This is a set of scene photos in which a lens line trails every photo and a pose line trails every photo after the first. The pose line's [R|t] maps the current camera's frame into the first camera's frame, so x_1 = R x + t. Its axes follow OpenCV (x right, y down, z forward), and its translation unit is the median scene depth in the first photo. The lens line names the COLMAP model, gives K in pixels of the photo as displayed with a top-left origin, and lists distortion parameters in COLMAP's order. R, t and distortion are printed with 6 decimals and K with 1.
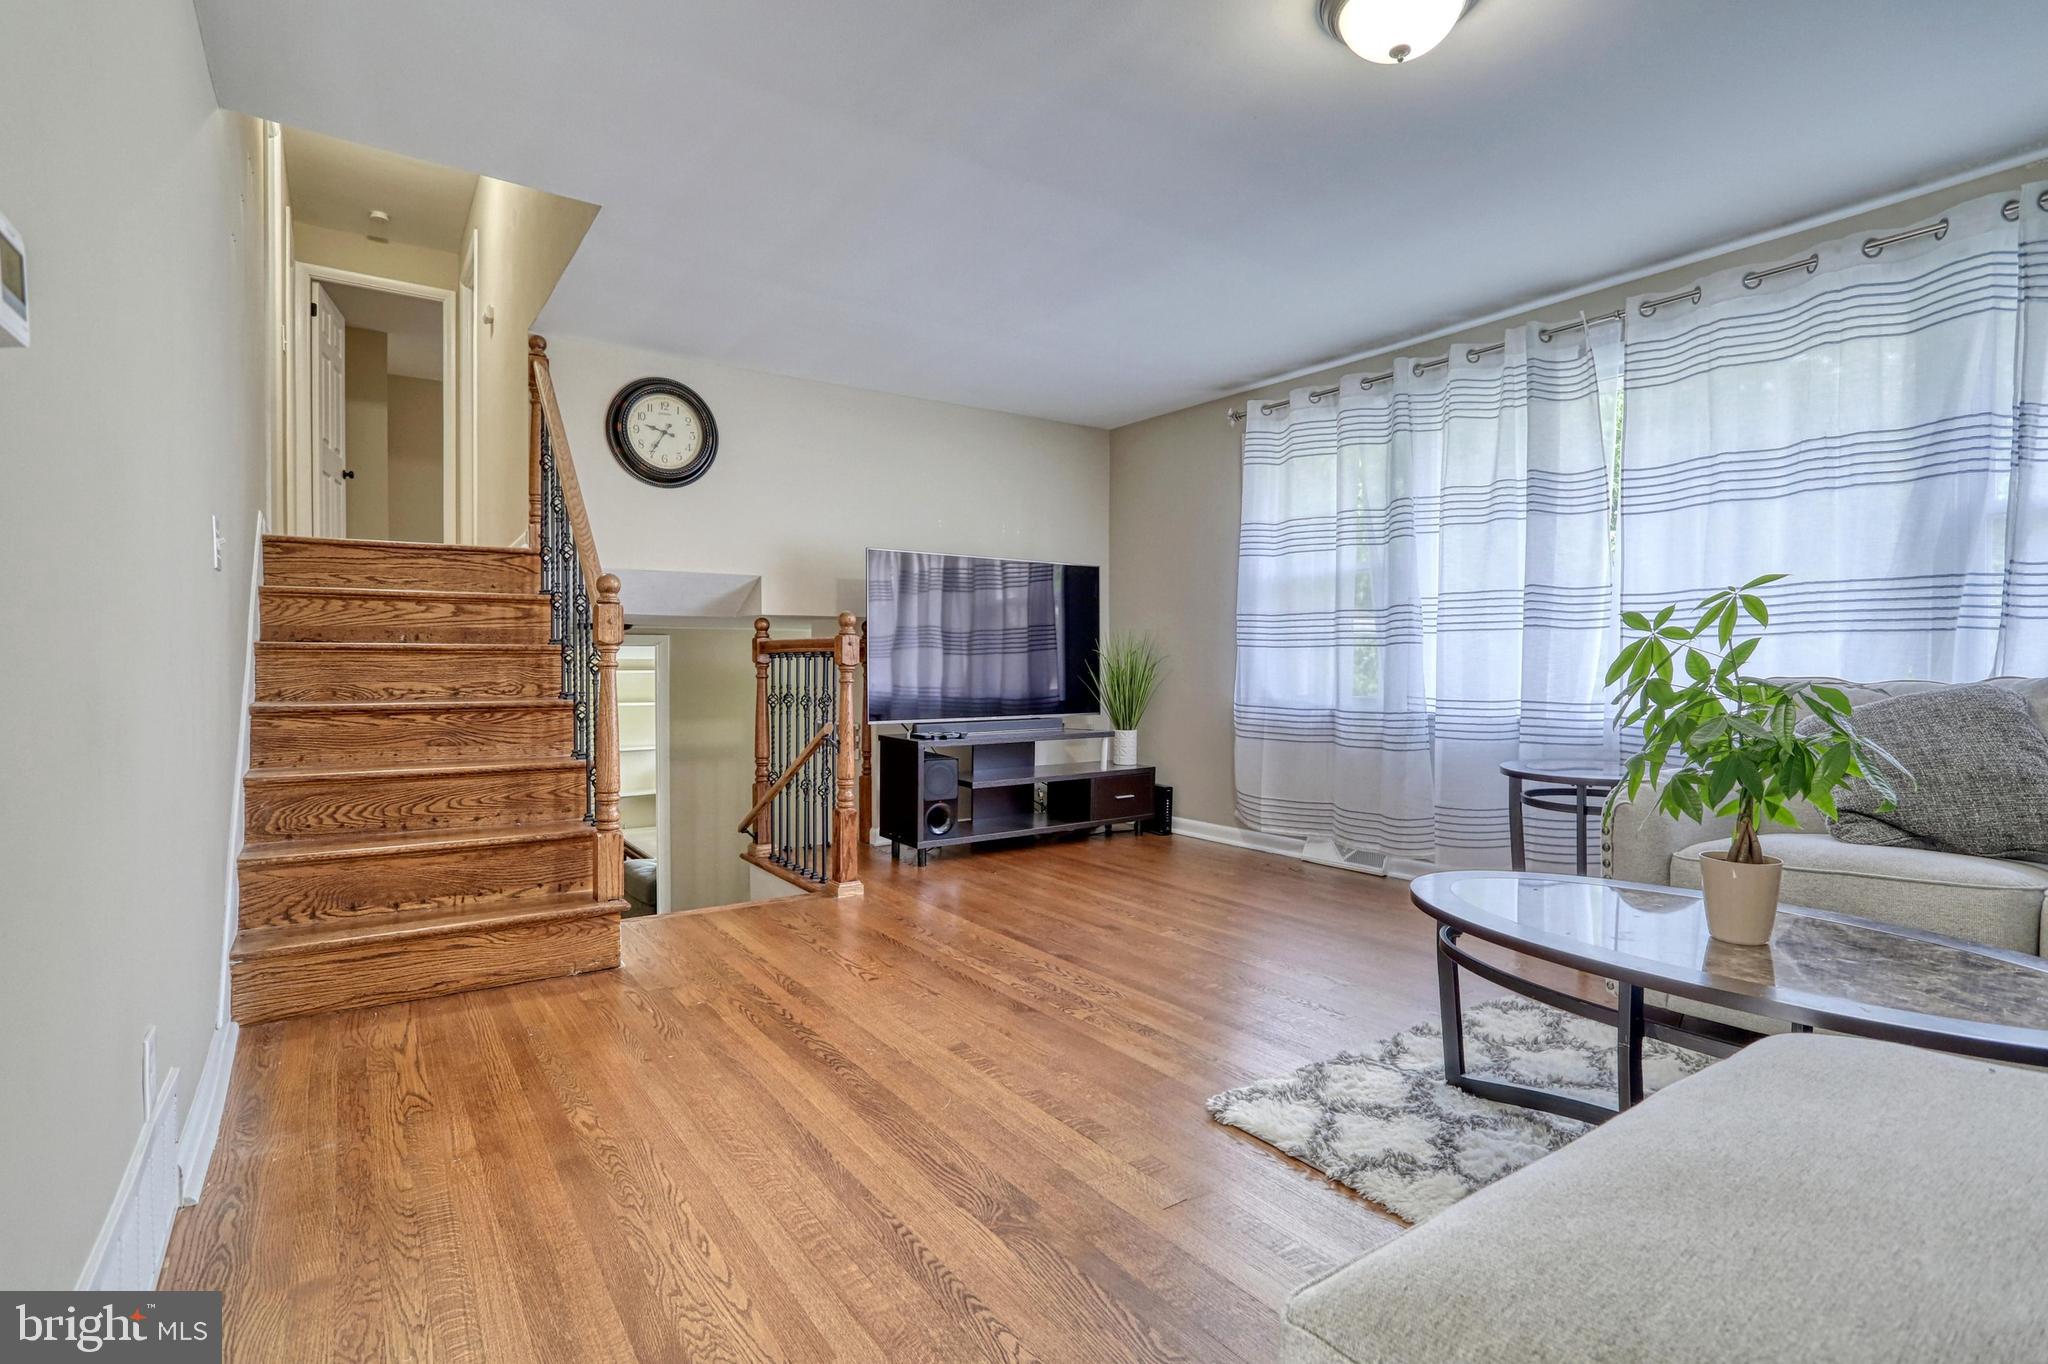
lens RADIAL K [[992.7, 0, 1035.0], [0, 992.7, 668.6], [0, 0, 1]] dist [-0.012963, 0.000361]
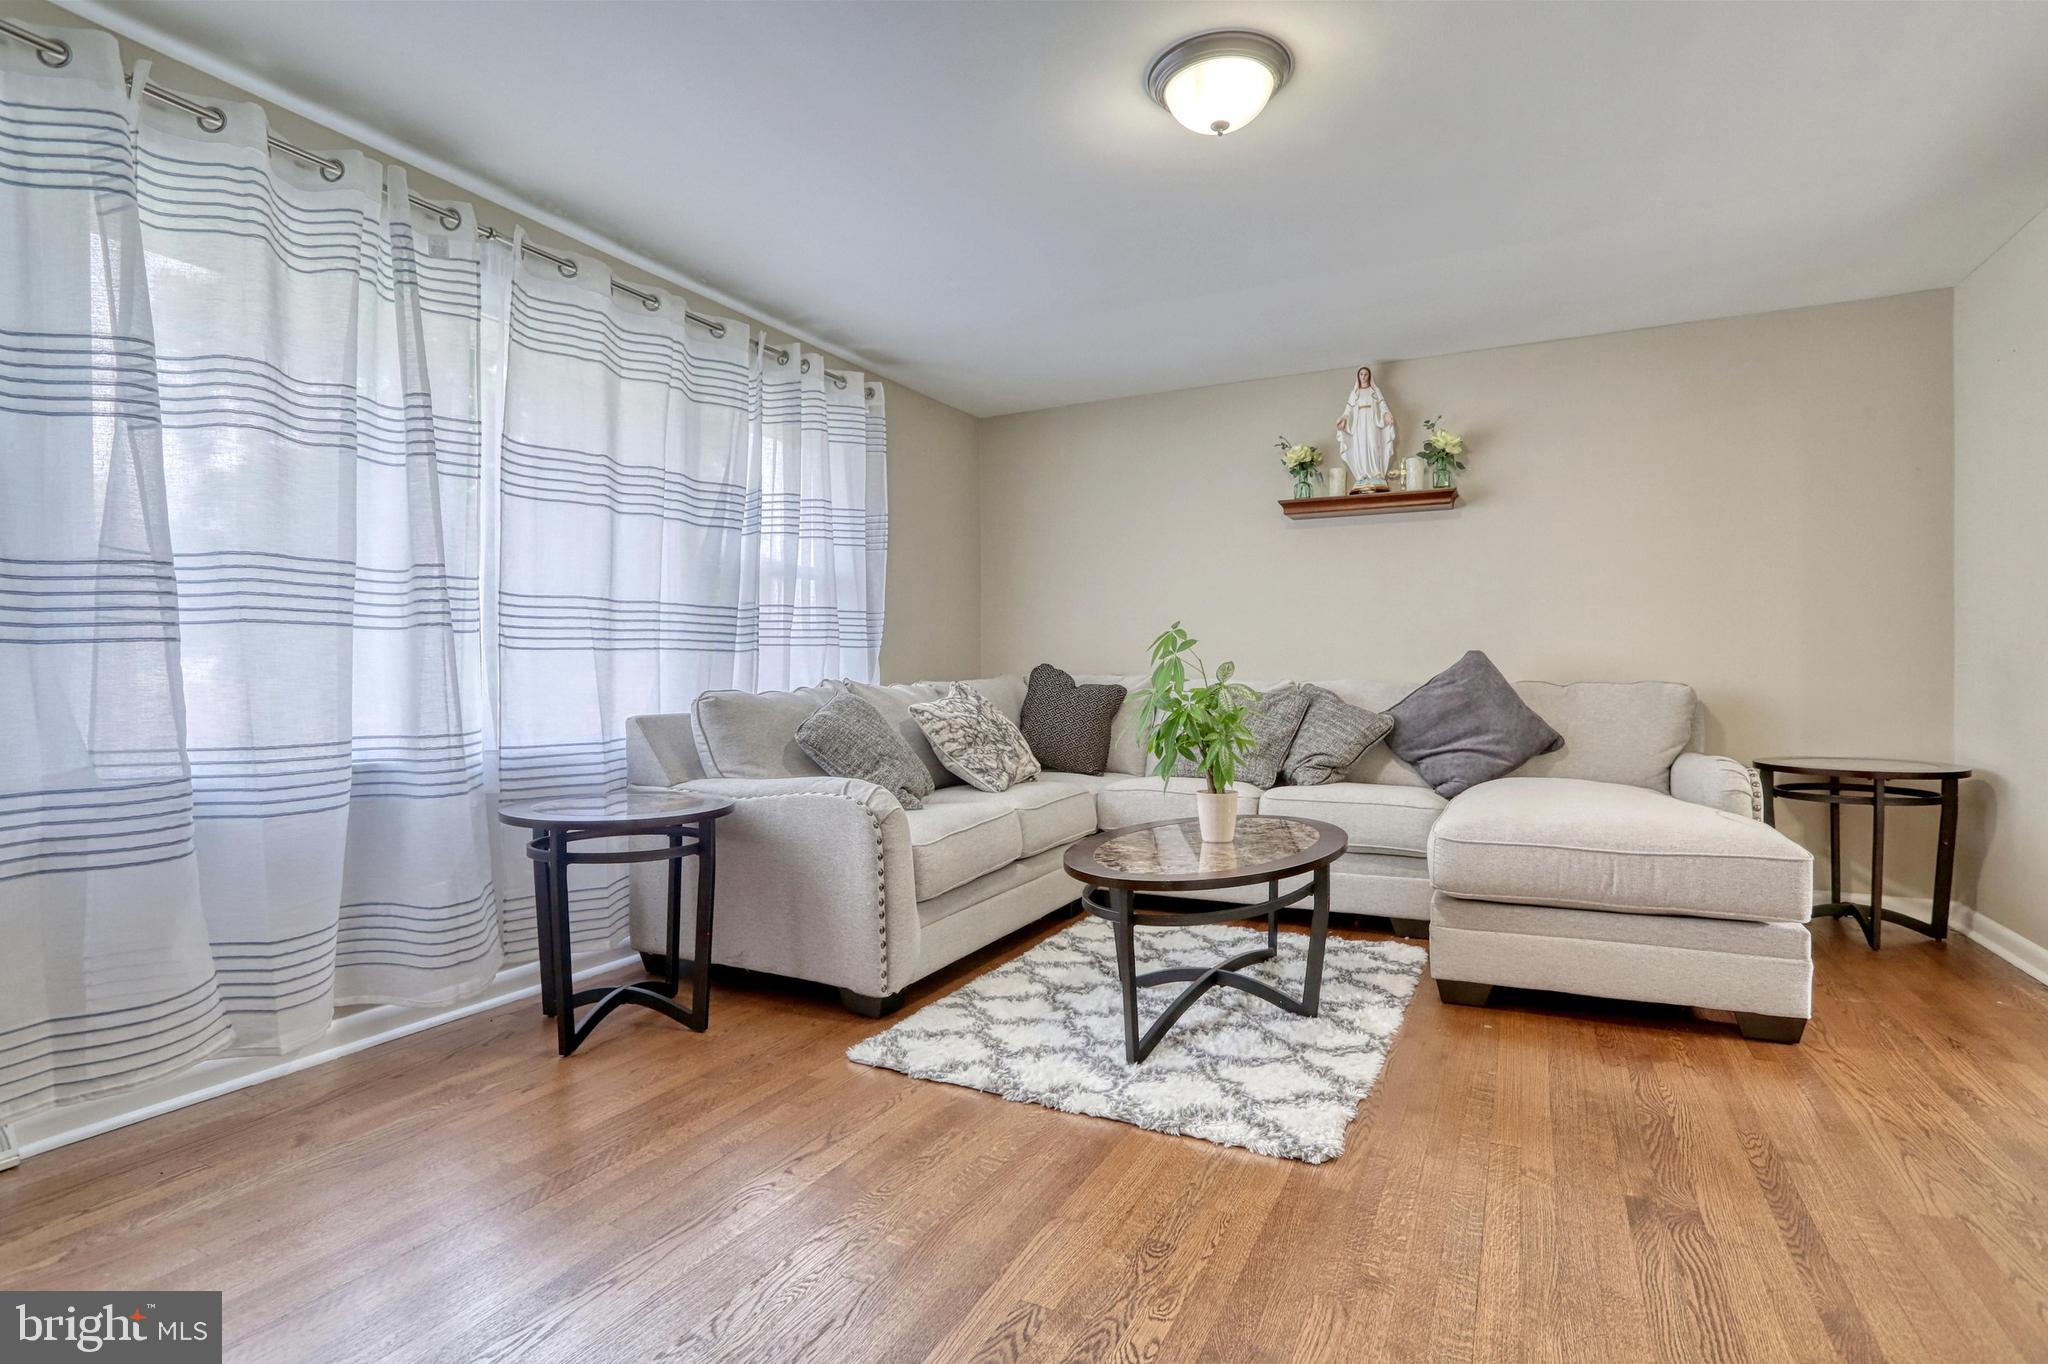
lens RADIAL K [[992.7, 0, 1035.0], [0, 992.7, 668.6], [0, 0, 1]] dist [-0.012963, 0.000361]
pose [[-0.488701, -0.032717, 0.871838, -0.322178], [-0.032316, 0.999290, 0.019385, -0.043287], [-0.871852, -0.018701, -0.489411, 1.014927]]
